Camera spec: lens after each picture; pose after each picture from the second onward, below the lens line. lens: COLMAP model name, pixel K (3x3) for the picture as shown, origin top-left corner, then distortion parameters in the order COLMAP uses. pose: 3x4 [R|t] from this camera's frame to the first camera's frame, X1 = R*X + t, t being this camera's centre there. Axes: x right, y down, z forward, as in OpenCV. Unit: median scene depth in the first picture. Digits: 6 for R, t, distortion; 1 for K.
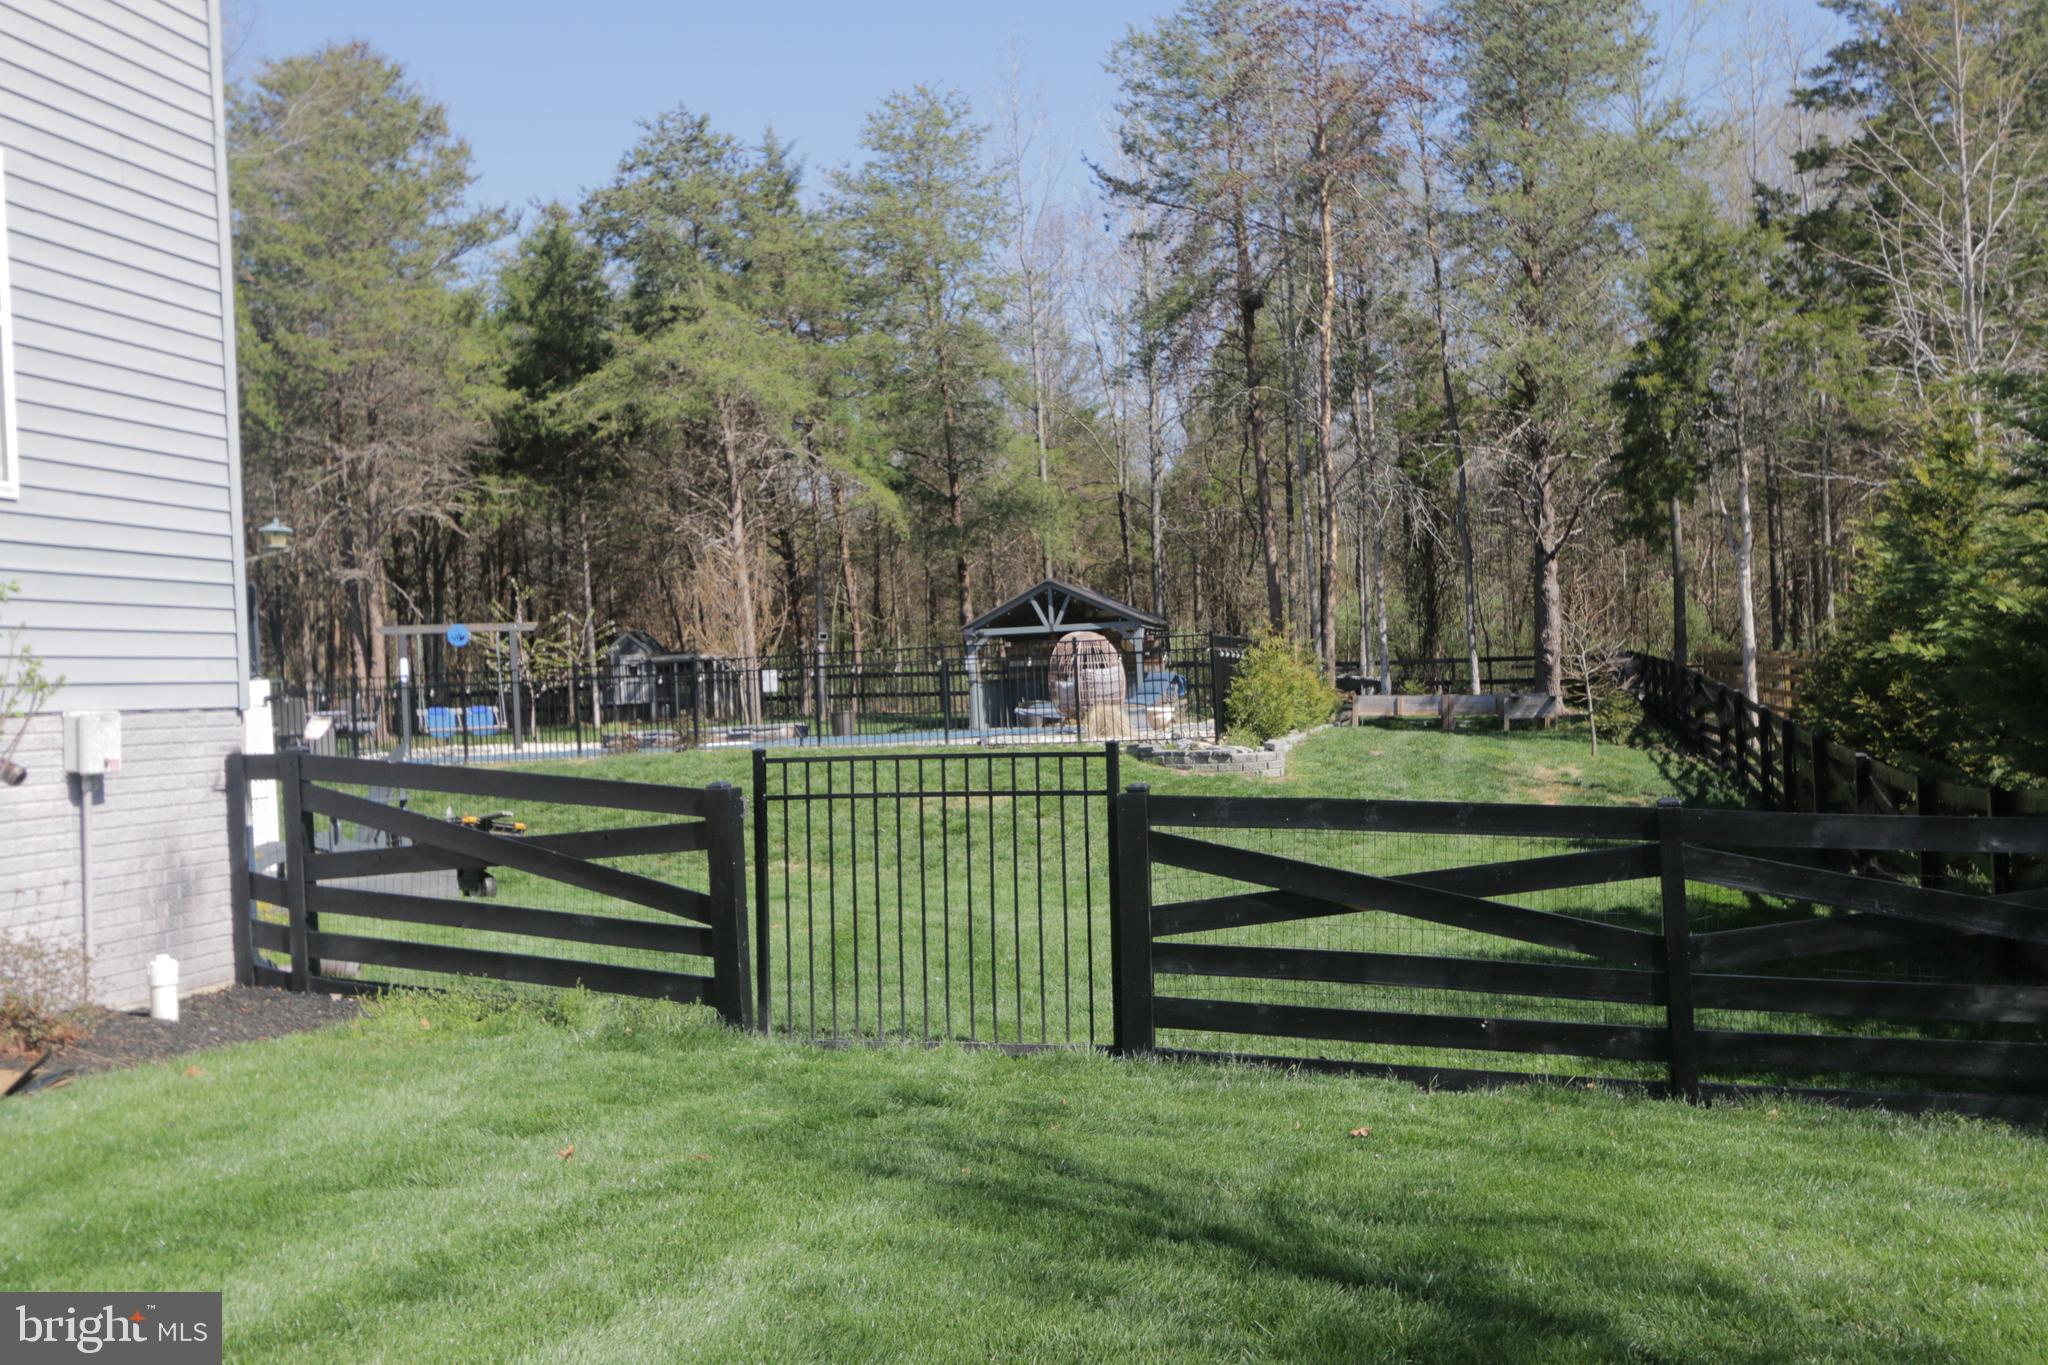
lens RADIAL K [[1967.0, 0, 1019.8], [0, 1967.0, 684.6], [0, 0, 1]] dist [-0.066070, 0.000000]
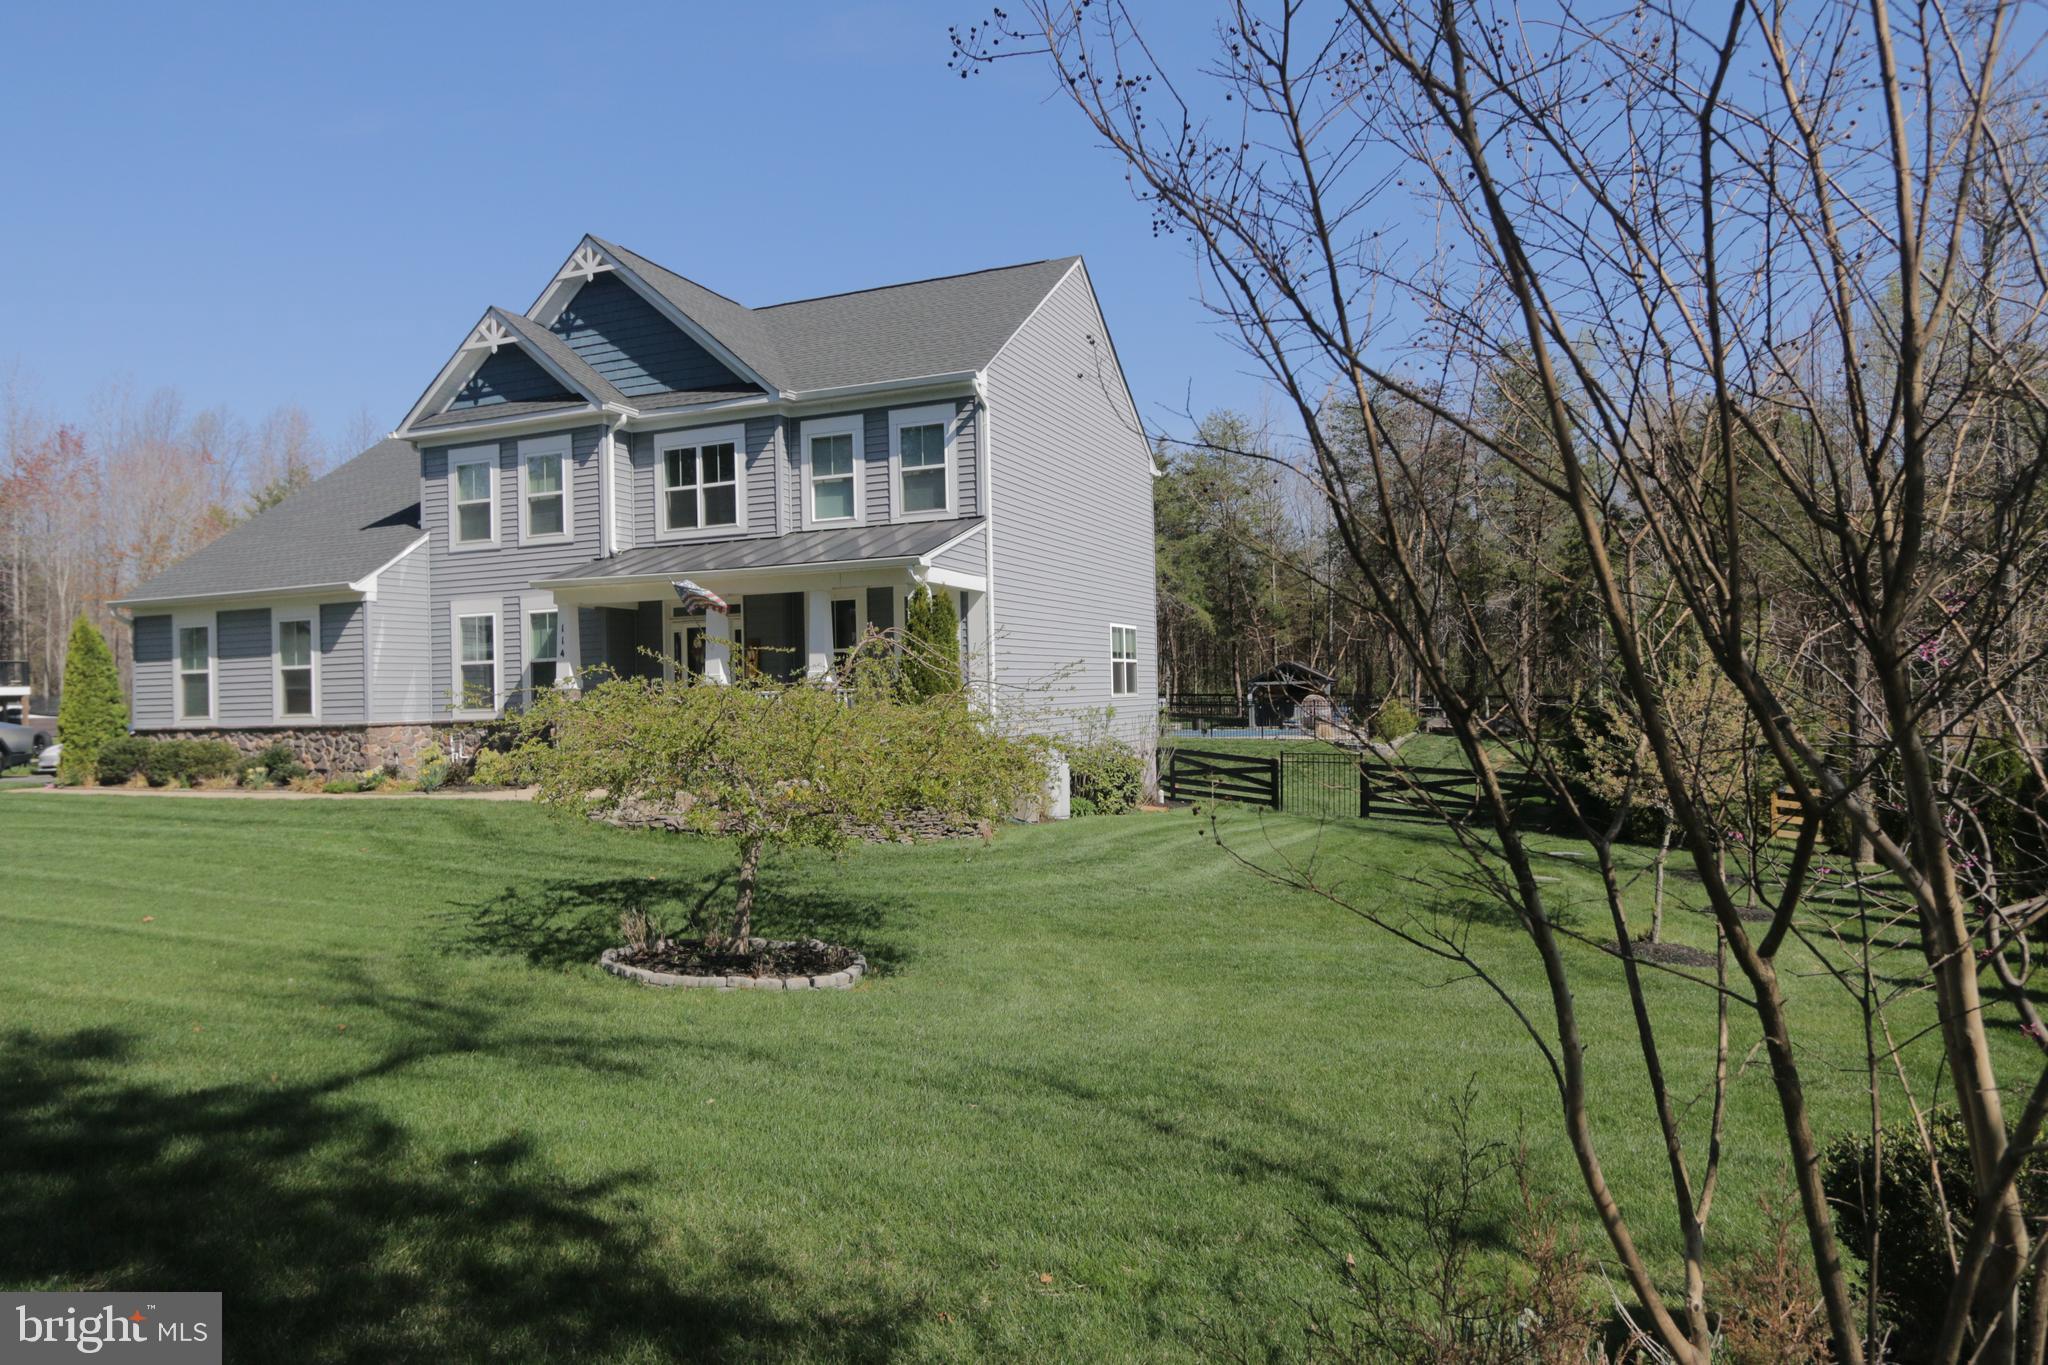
lens RADIAL K [[1285.7, 0, 1016.8], [0, 1285.7, 673.1], [0, 0, 1]] dist [0.008541, 0.005787]
pose [[0.988514, 0.023244, -0.149330, -0.075500], [-0.023500, 0.999724, 0.000047, -0.034264], [0.149290, 0.003463, 0.988787, -0.525963]]
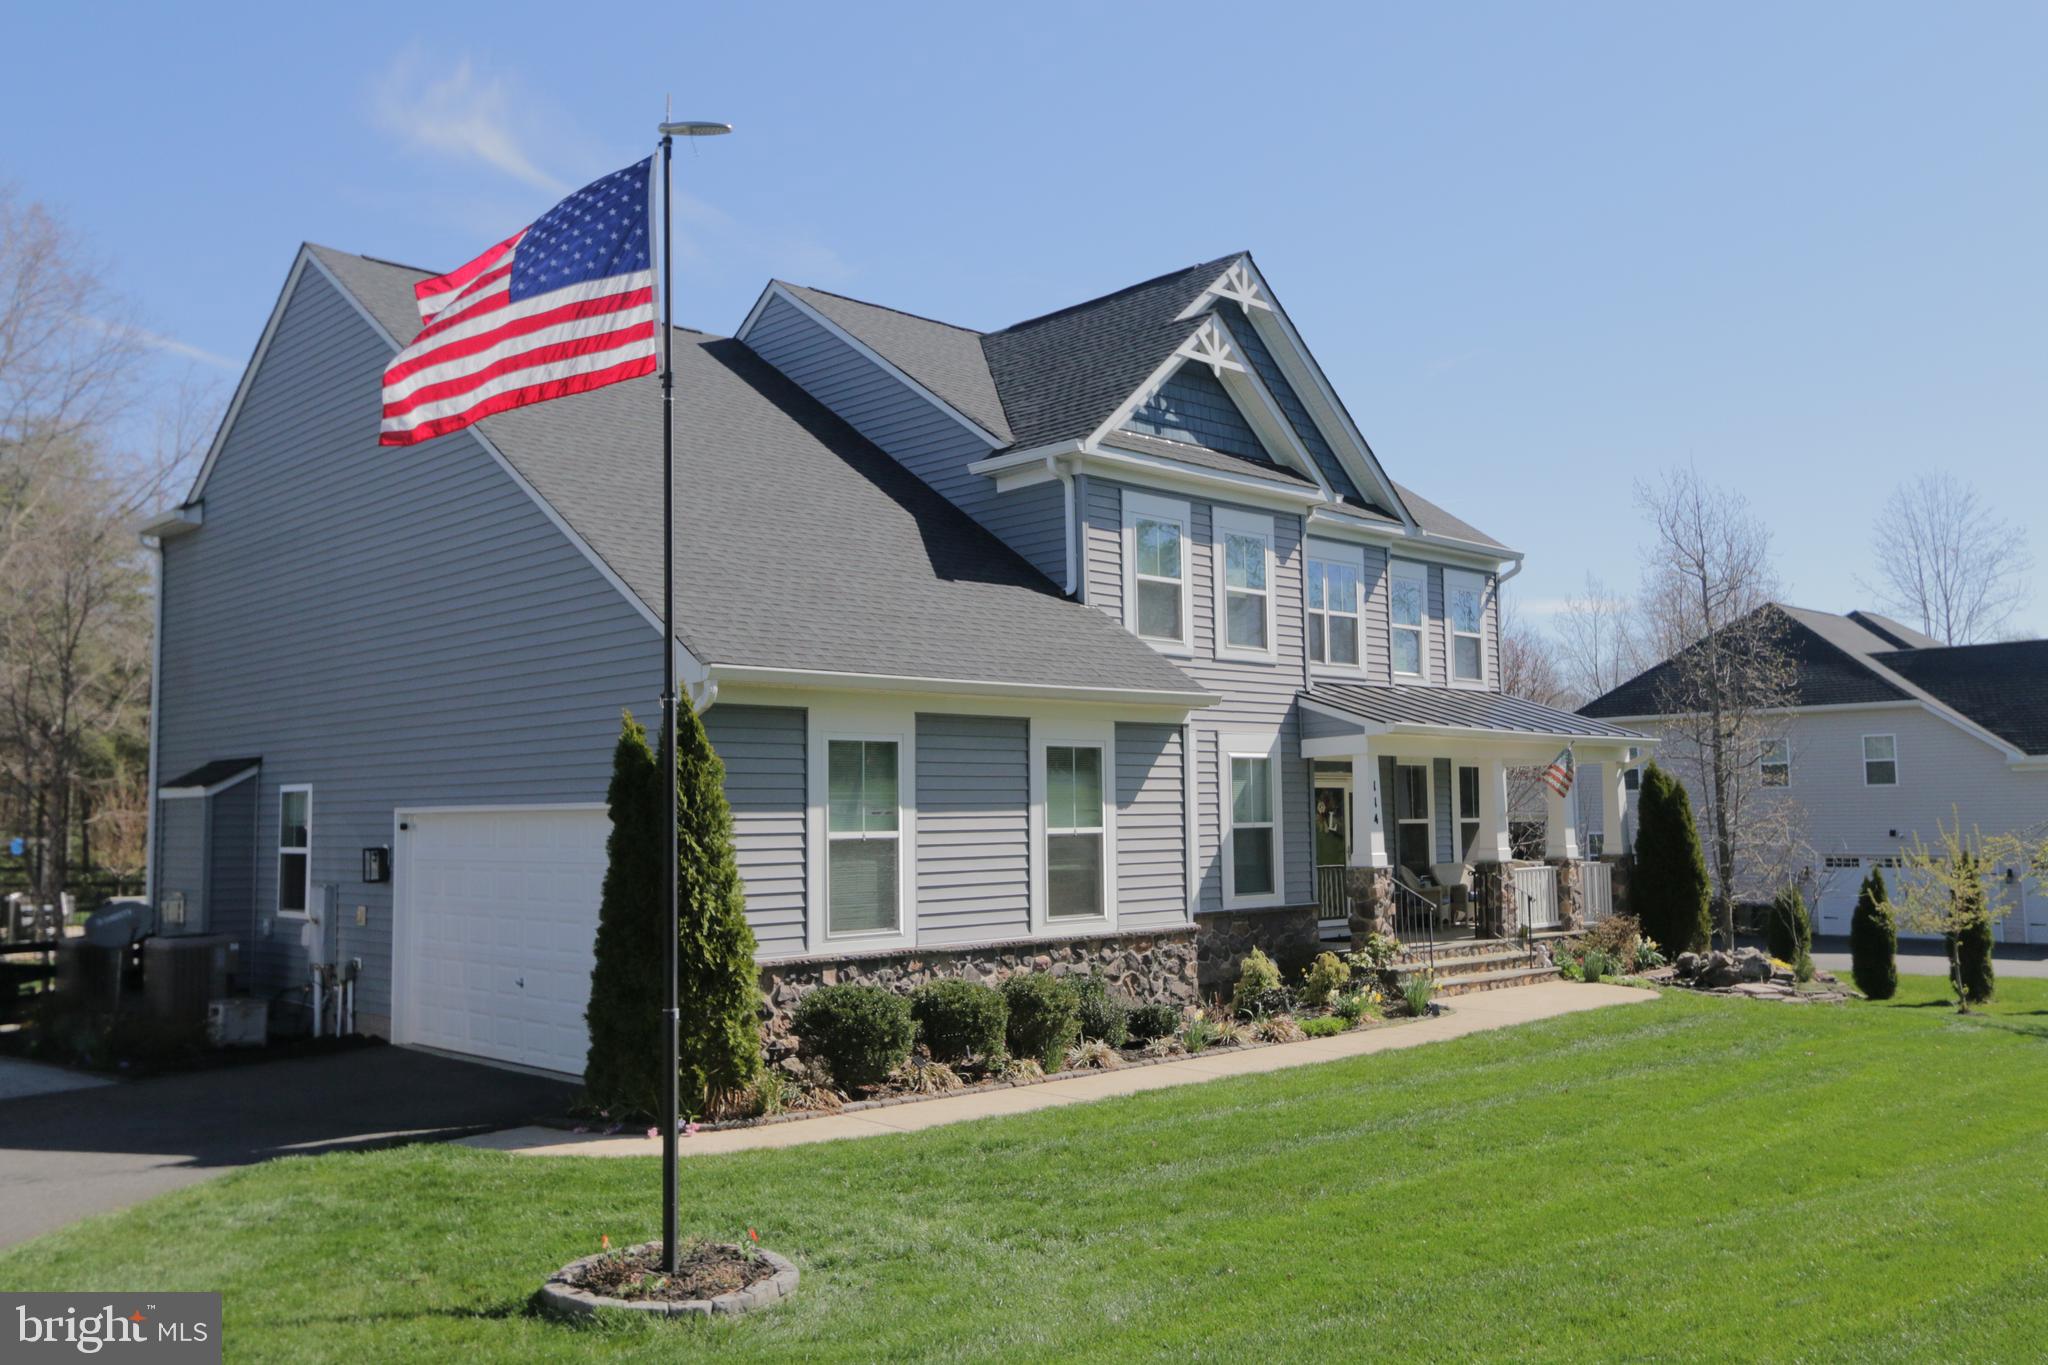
lens RADIAL K [[1695.7, 0, 1017.6], [0, 1695.7, 684.0], [0, 0, 1]] dist [0.015428, 0.002176]
pose [[0.522245, 0.109525, 0.845733, -0.906980], [-0.019534, 0.992995, -0.116533, -0.014668], [-0.852572, 0.044338, 0.520726, -0.187549]]
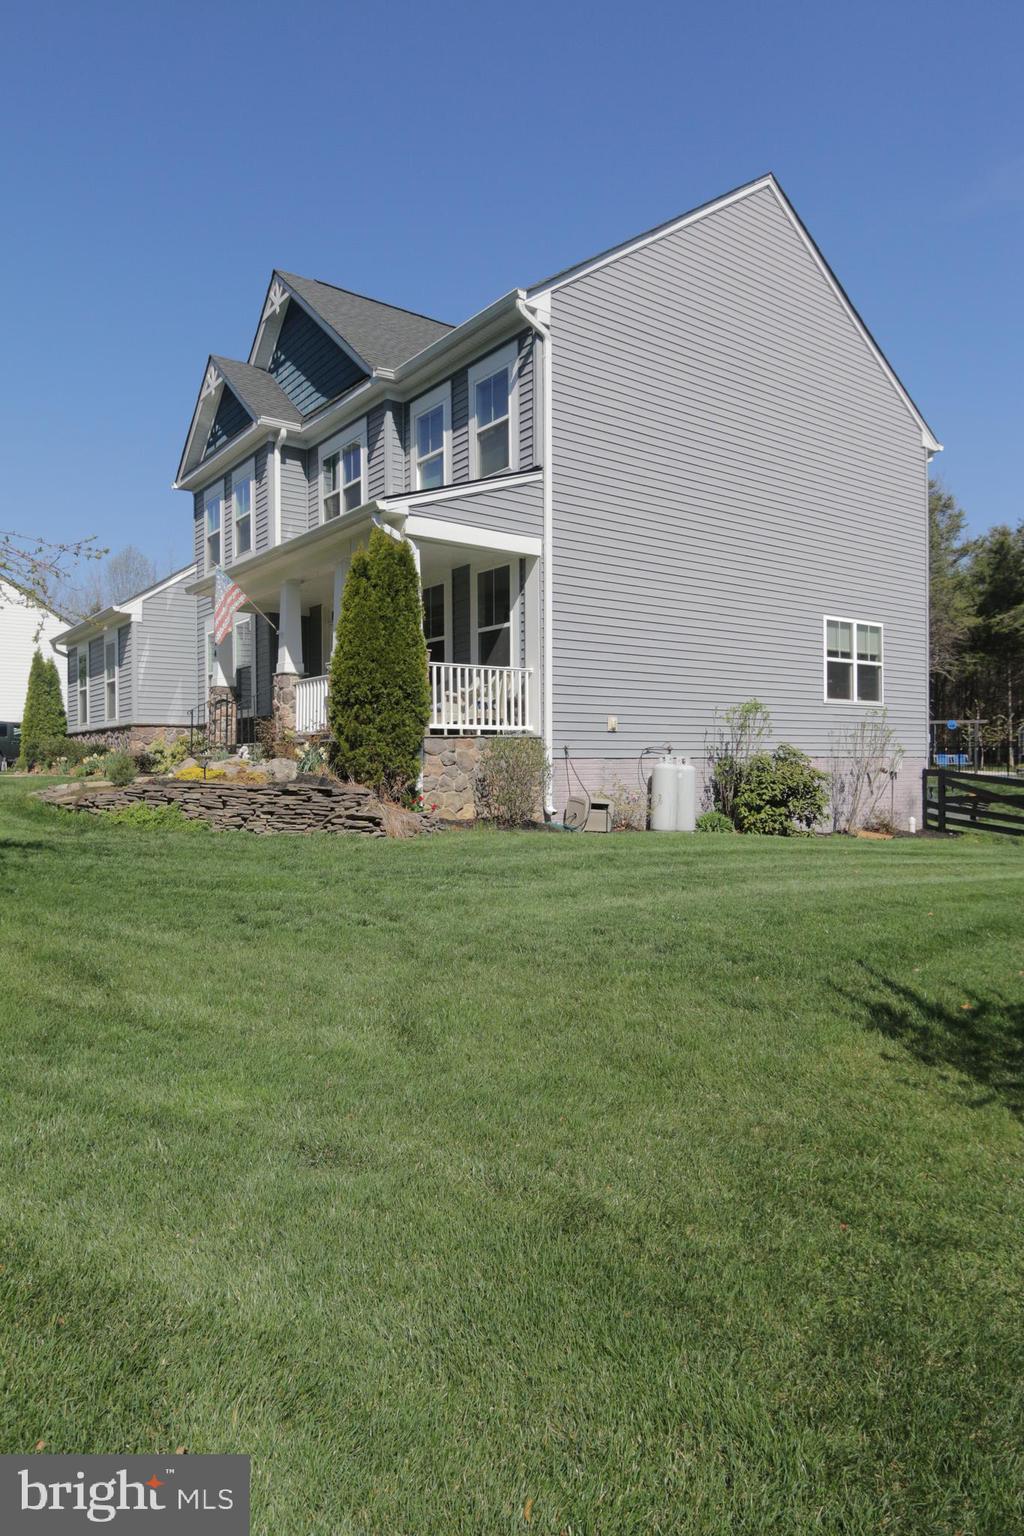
lens RADIAL K [[964.3, 0, 508.2], [0, 964.3, 768.2], [0, 0, 1]] dist [0.008541, 0.005787]
pose [[0.772823, 0.045237, -0.633007, 0.044622], [-0.025799, 0.998871, 0.039886, -0.005511], [0.634097, -0.014494, 0.773118, -0.262642]]
